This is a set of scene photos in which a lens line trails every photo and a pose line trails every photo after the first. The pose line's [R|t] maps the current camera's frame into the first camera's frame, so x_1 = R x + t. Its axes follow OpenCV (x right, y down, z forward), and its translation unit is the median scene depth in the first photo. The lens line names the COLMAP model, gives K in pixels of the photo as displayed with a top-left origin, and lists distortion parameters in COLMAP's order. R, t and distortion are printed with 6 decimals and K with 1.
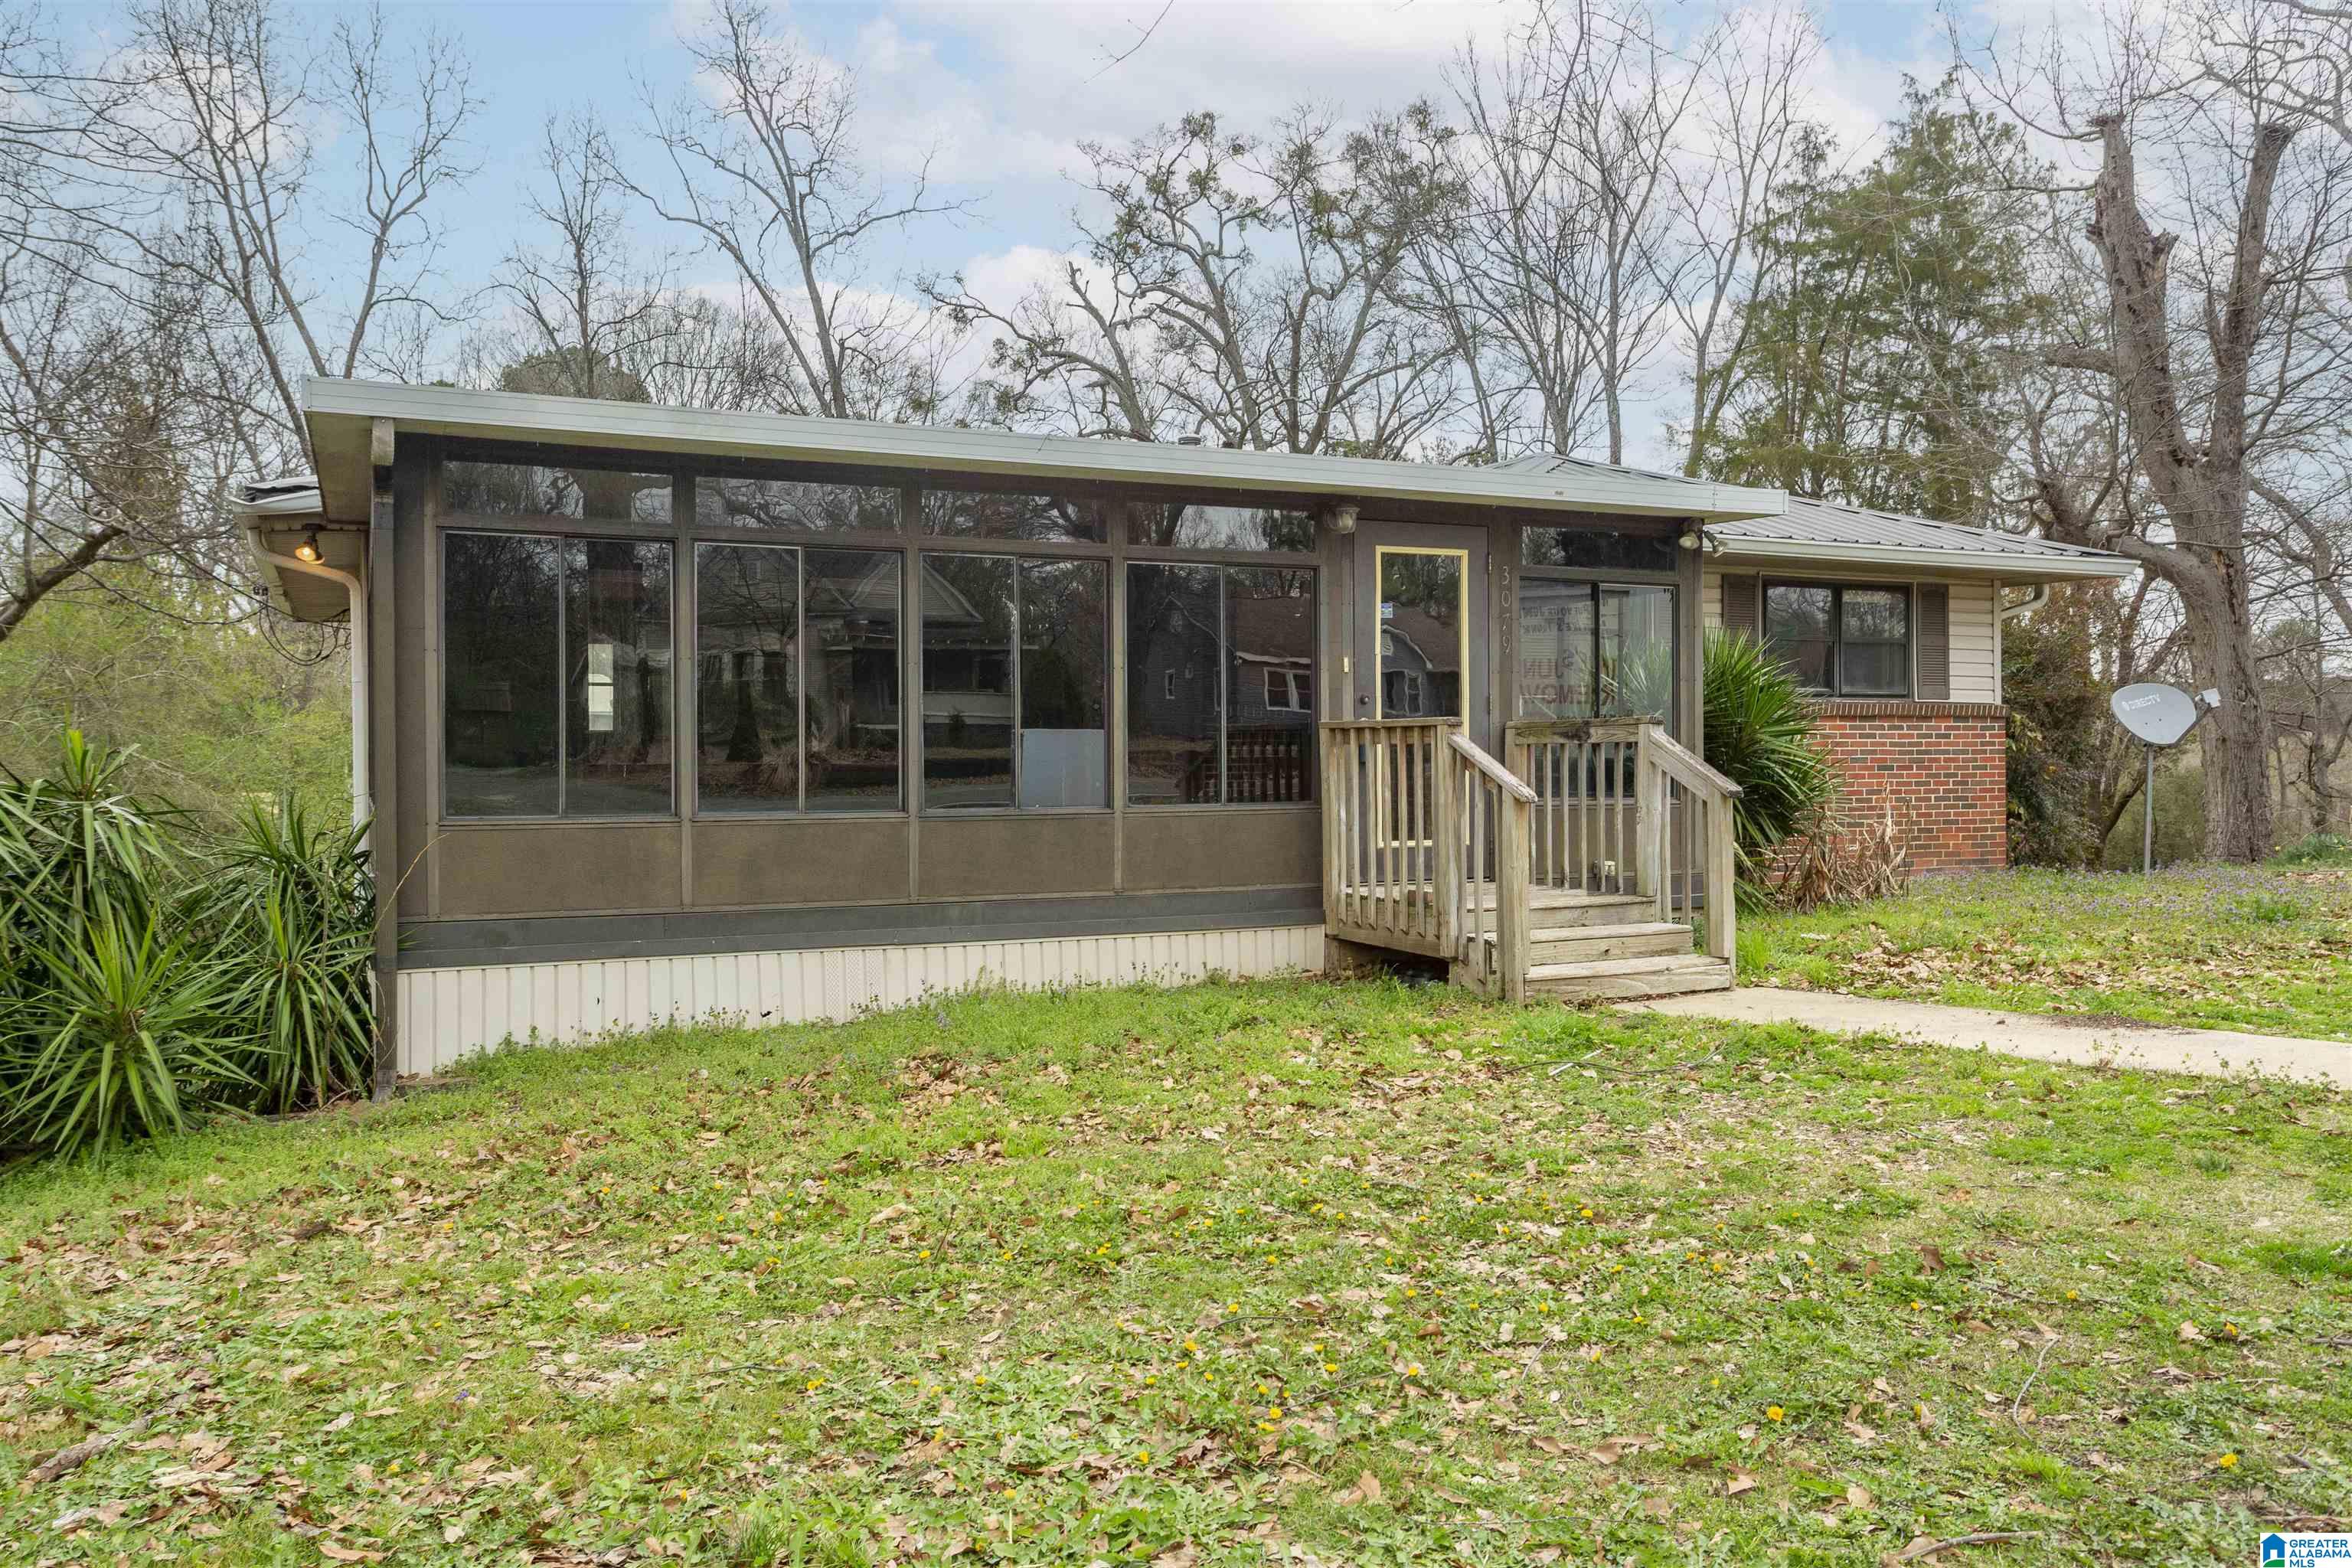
lens RADIAL K [[1905.4, 0, 1175.2], [0, 1905.4, 773.4], [0, 0, 1]] dist [-0.004317, 0.002694]
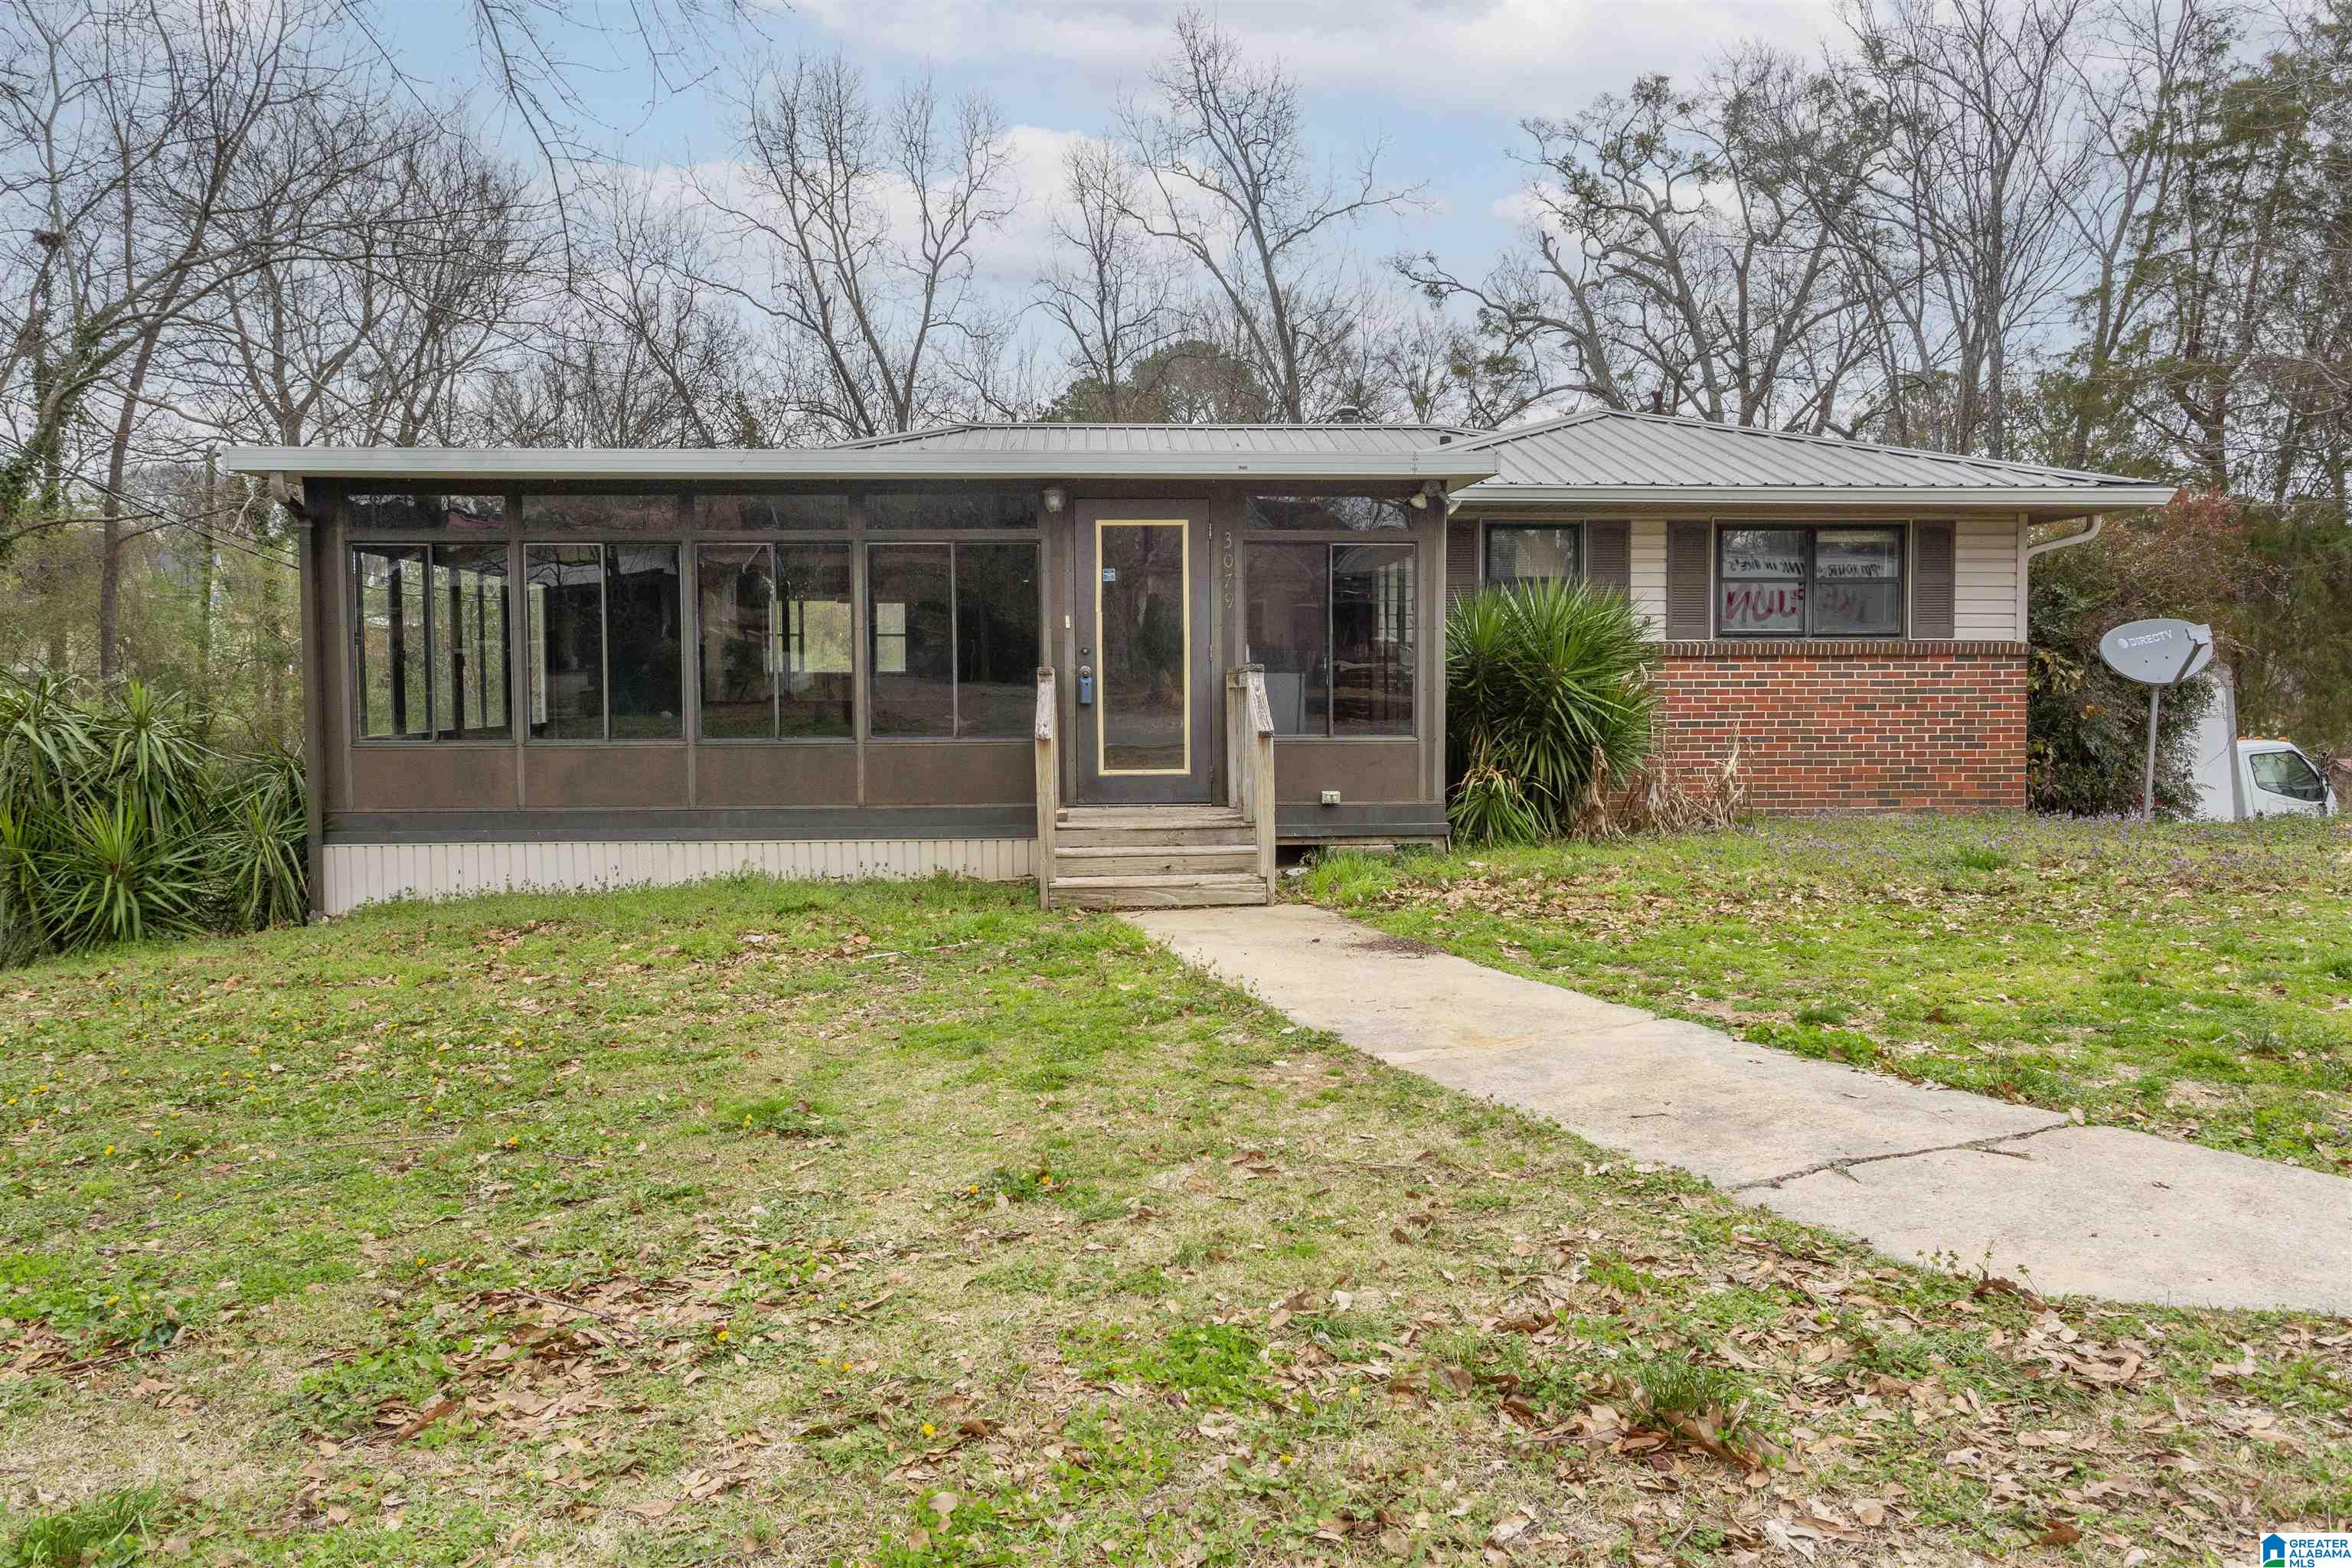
lens RADIAL K [[1693.7, 0, 1104.6], [0, 1693.7, 769.8], [0, 0, 1]] dist [-0.009419, 0.006451]
pose [[0.917840, 0.019462, -0.396473, 0.347745], [-0.003184, 0.999126, 0.041673, -0.005563], [0.396937, -0.036987, 0.917100, 0.021383]]
